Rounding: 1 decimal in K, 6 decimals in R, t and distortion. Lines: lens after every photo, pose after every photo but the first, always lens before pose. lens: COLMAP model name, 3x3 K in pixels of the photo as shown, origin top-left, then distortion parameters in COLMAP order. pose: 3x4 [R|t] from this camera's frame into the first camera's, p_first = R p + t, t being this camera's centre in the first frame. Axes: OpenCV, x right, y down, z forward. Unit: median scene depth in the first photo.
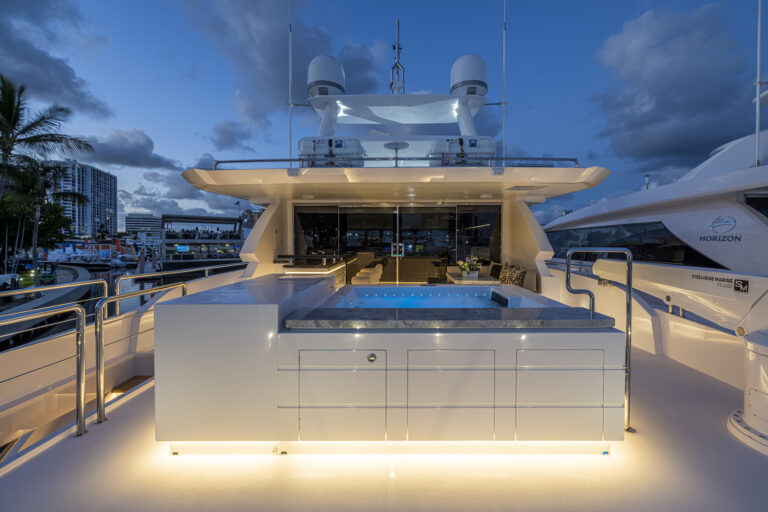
lens RADIAL K [[392.7, 0, 387.4], [0, 392.7, 247.3], [0, 0, 1]] dist [0.001032, 0.000165]
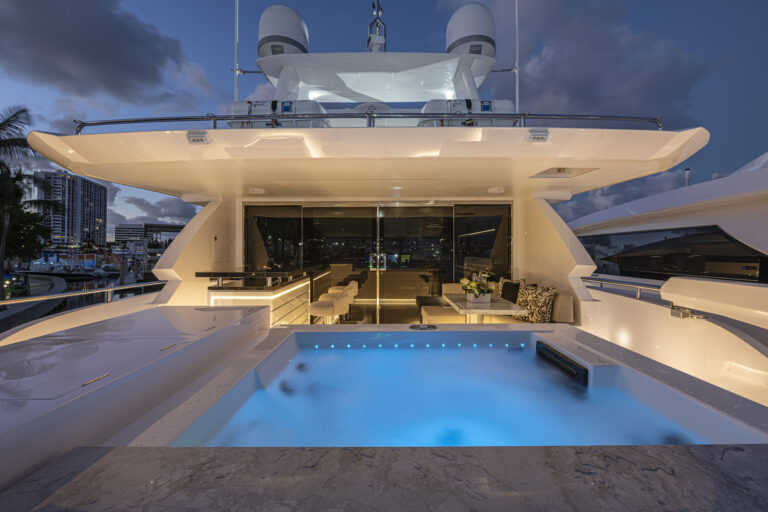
lens RADIAL K [[309.8, 0, 384.0], [0, 309.8, 256.0], [0, 0, 1]] dist [-0.000433, -0.000061]
pose [[0.999844, -0.002272, 0.017506, 0.027197], [0.002200, 0.999989, 0.004138, -0.007946], [-0.017515, -0.004099, 0.999838, 0.387865]]
